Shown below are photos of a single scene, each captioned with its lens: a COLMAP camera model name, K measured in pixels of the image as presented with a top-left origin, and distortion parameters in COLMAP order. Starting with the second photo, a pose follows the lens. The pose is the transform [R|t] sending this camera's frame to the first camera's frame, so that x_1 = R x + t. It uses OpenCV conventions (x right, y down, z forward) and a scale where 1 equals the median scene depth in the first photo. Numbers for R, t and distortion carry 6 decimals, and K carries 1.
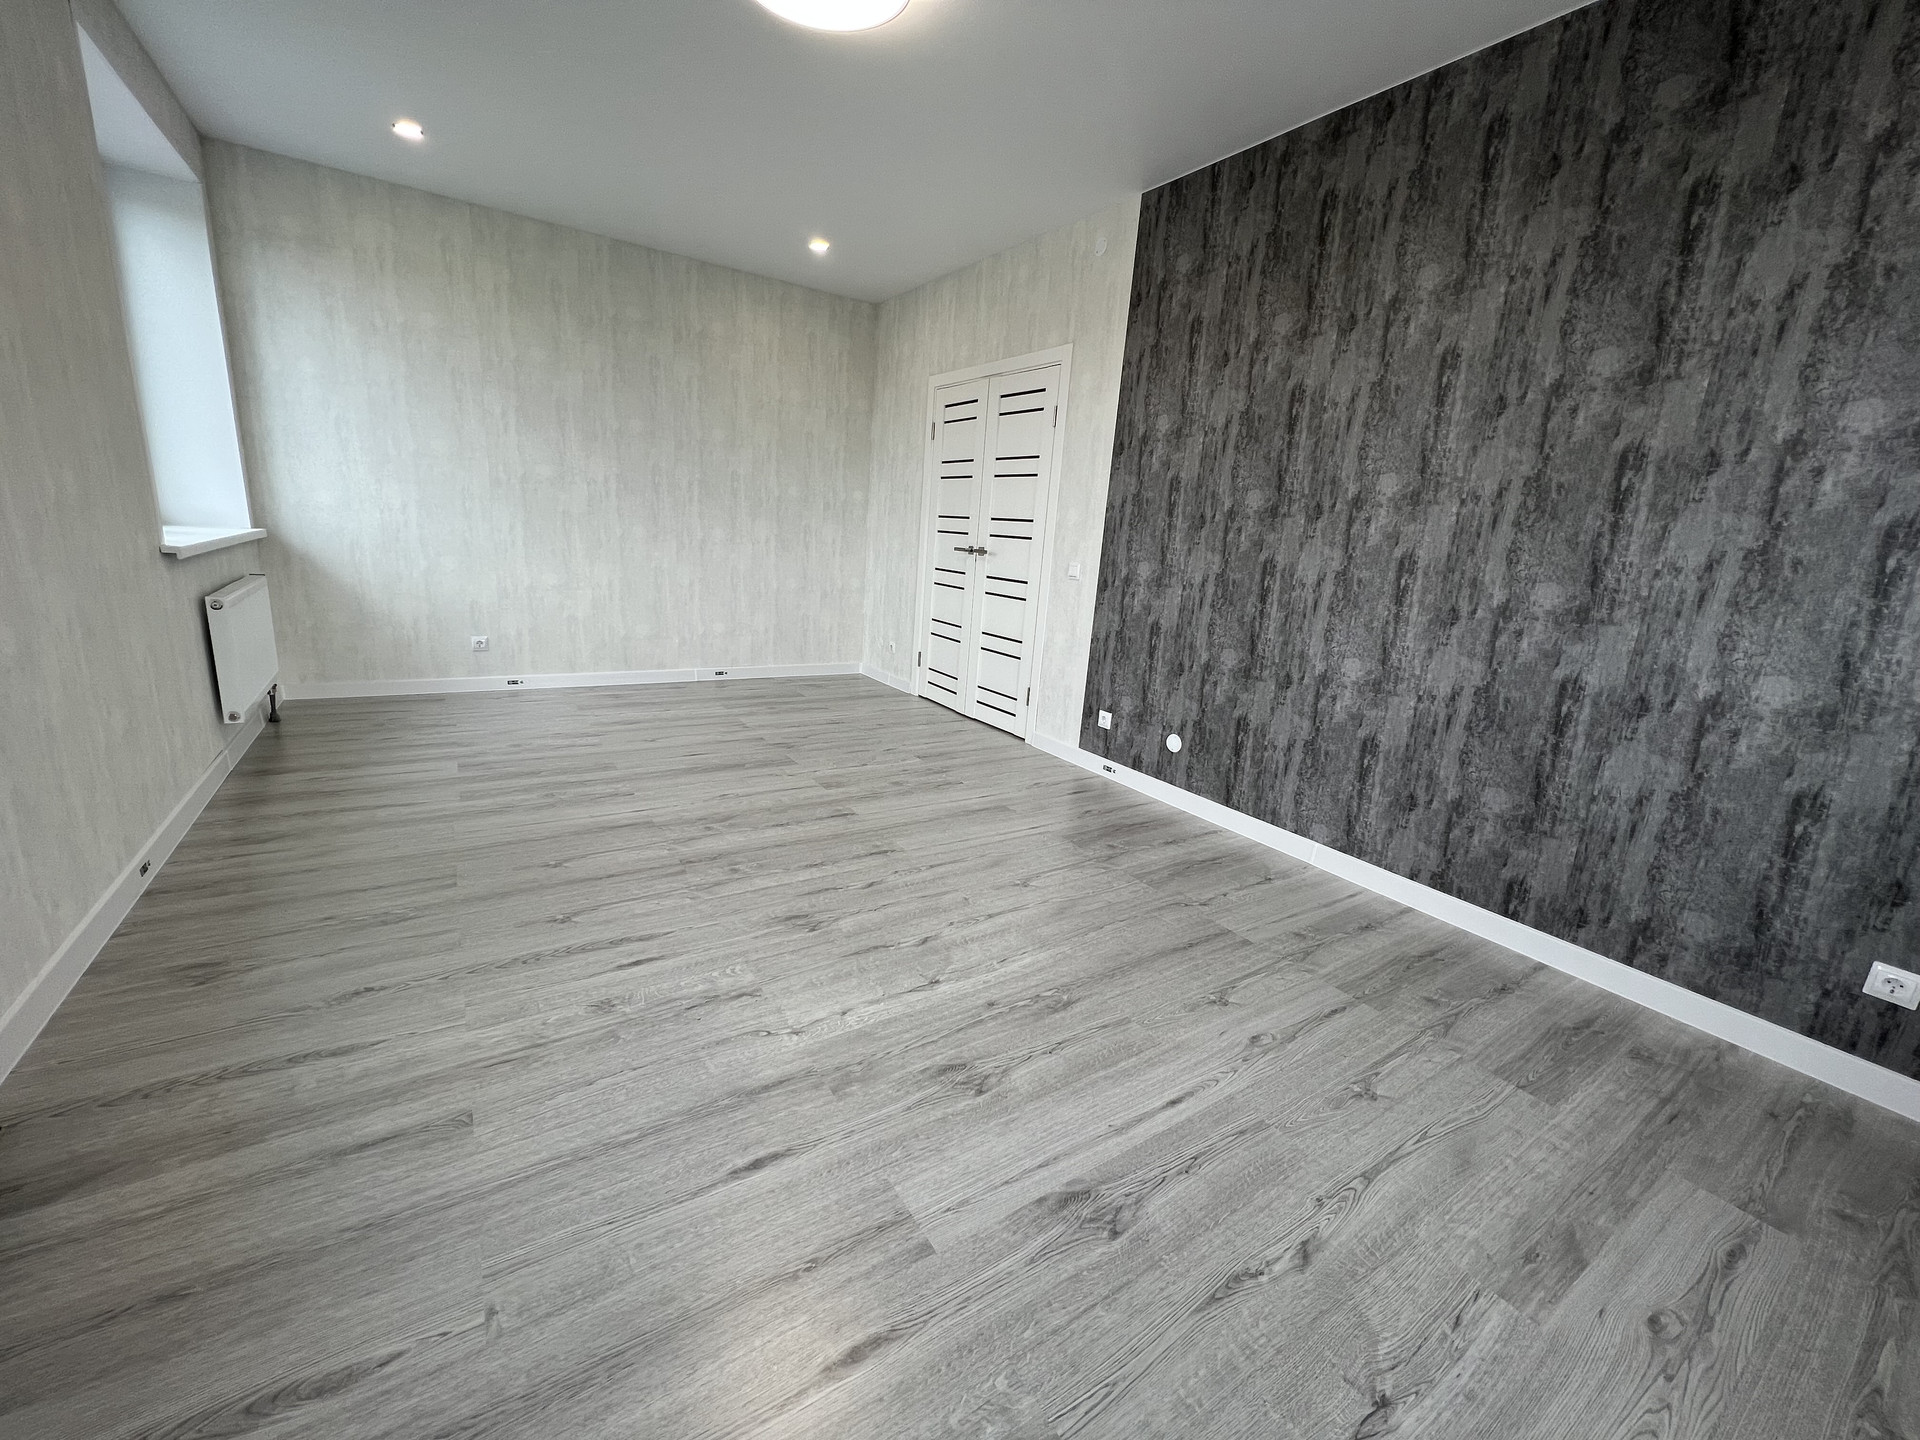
lens RADIAL K [[765.3, 0, 947.6], [0, 765.3, 713.8], [0, 0, 1]] dist [-0.001348, 0.000119]
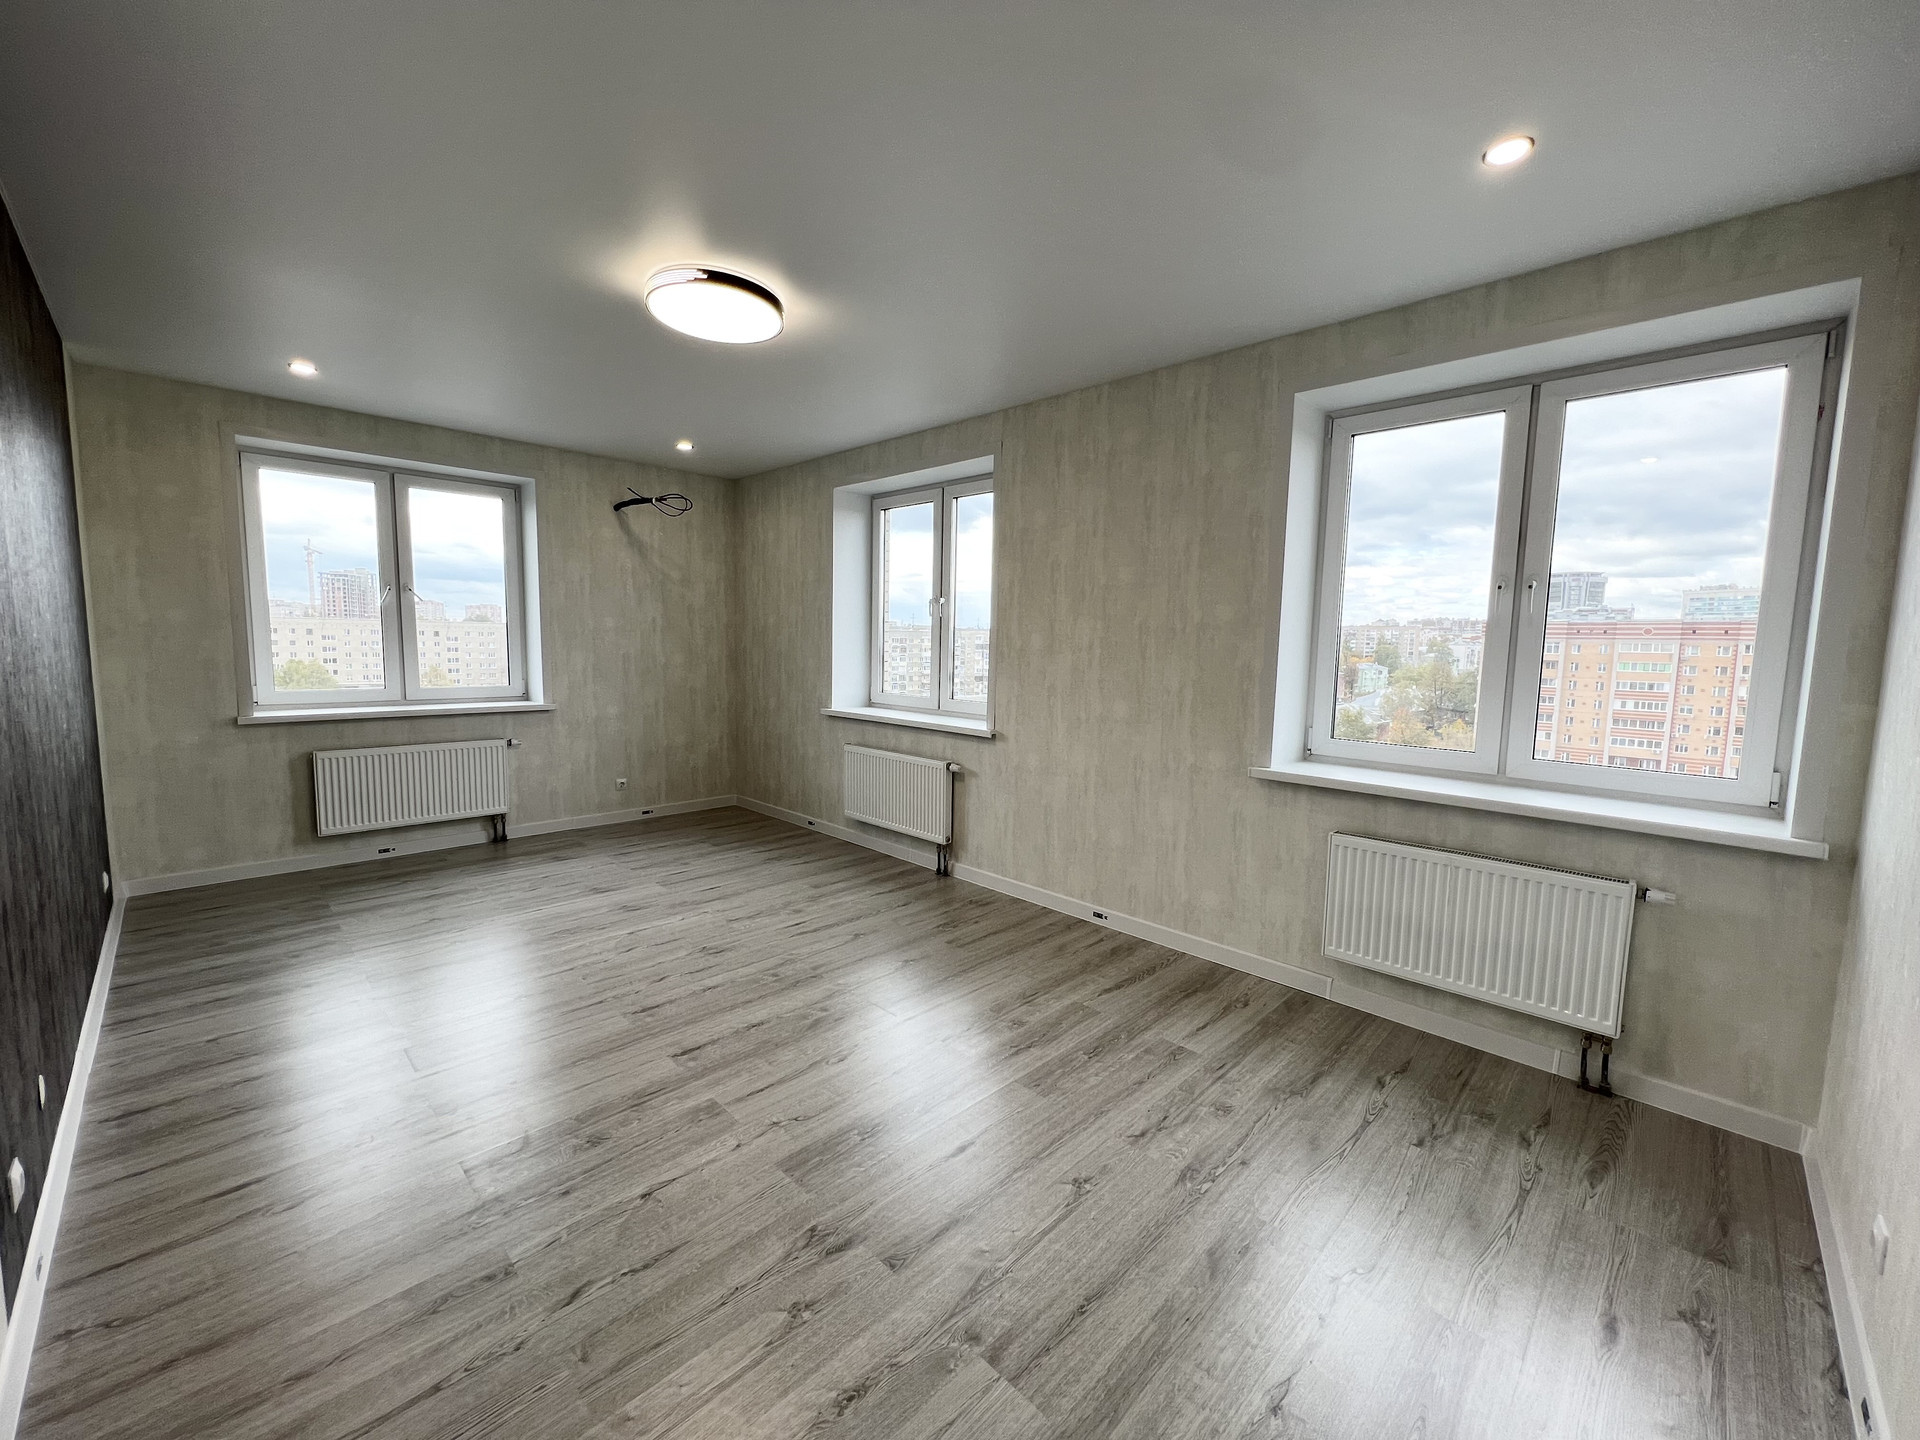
lens RADIAL K [[765.3, 0, 945.0], [0, 765.3, 714.4], [0, 0, 1]] dist [-0.001348, 0.000119]
pose [[-0.975313, -0.070199, -0.209370, -0.202573], [-0.133890, 0.941959, 0.307876, -0.494359], [0.175605, 0.328308, -0.928104, 1.637440]]
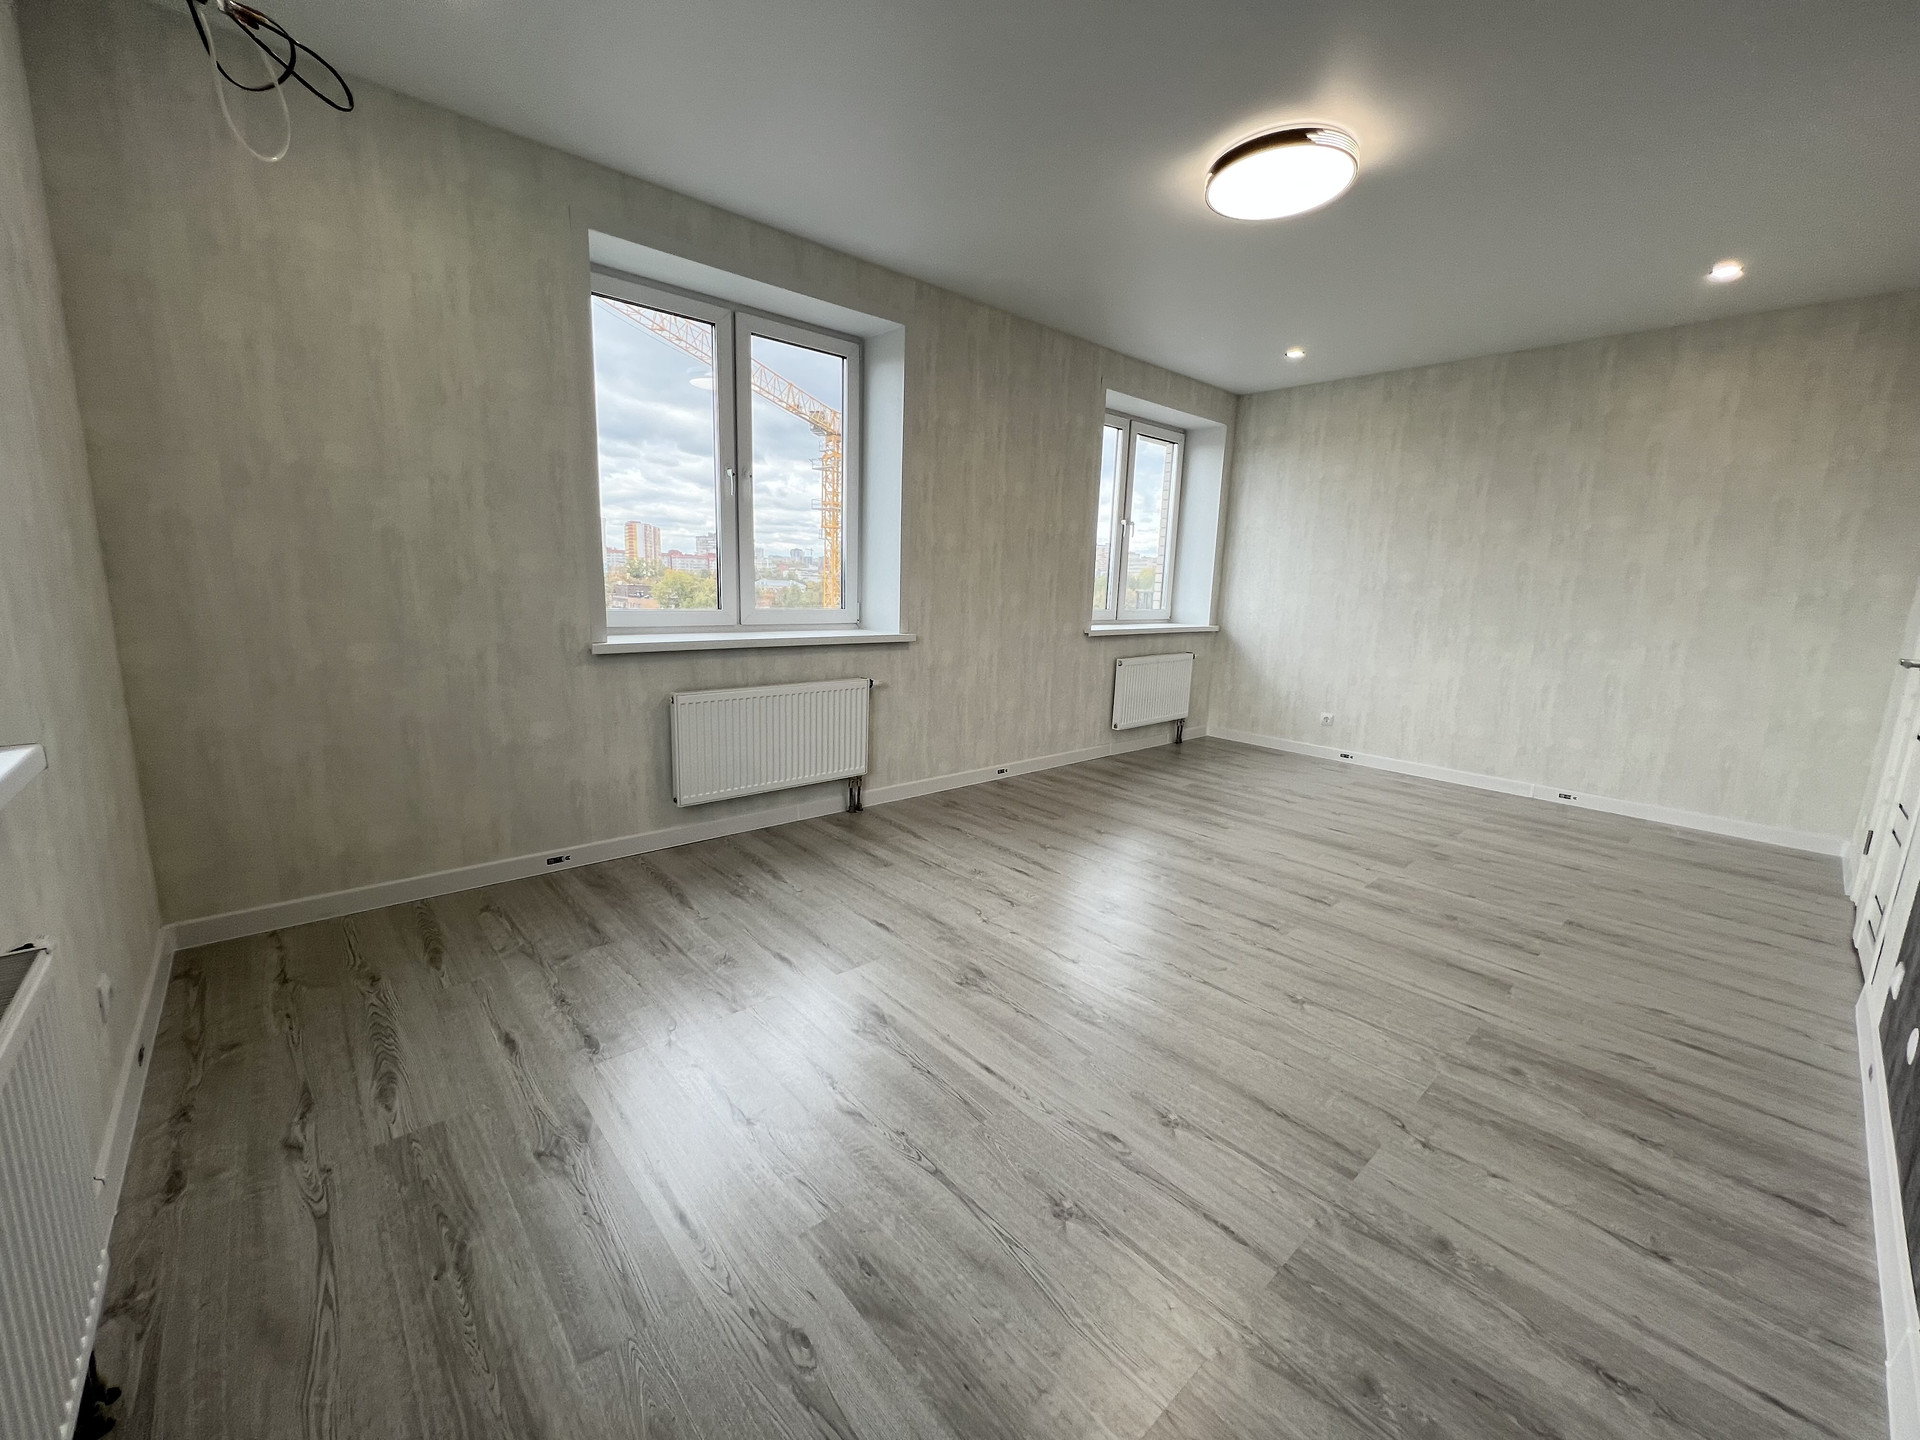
lens RADIAL K [[765.3, 0, 960.2], [0, 765.3, 718.4], [0, 0, 1]] dist [-0.001348, 0.000119]
pose [[0.155454, 0.115182, -0.981105, 0.703803], [-0.253342, 0.964611, 0.073104, -0.047948], [0.954805, 0.237191, 0.179133, 0.311083]]
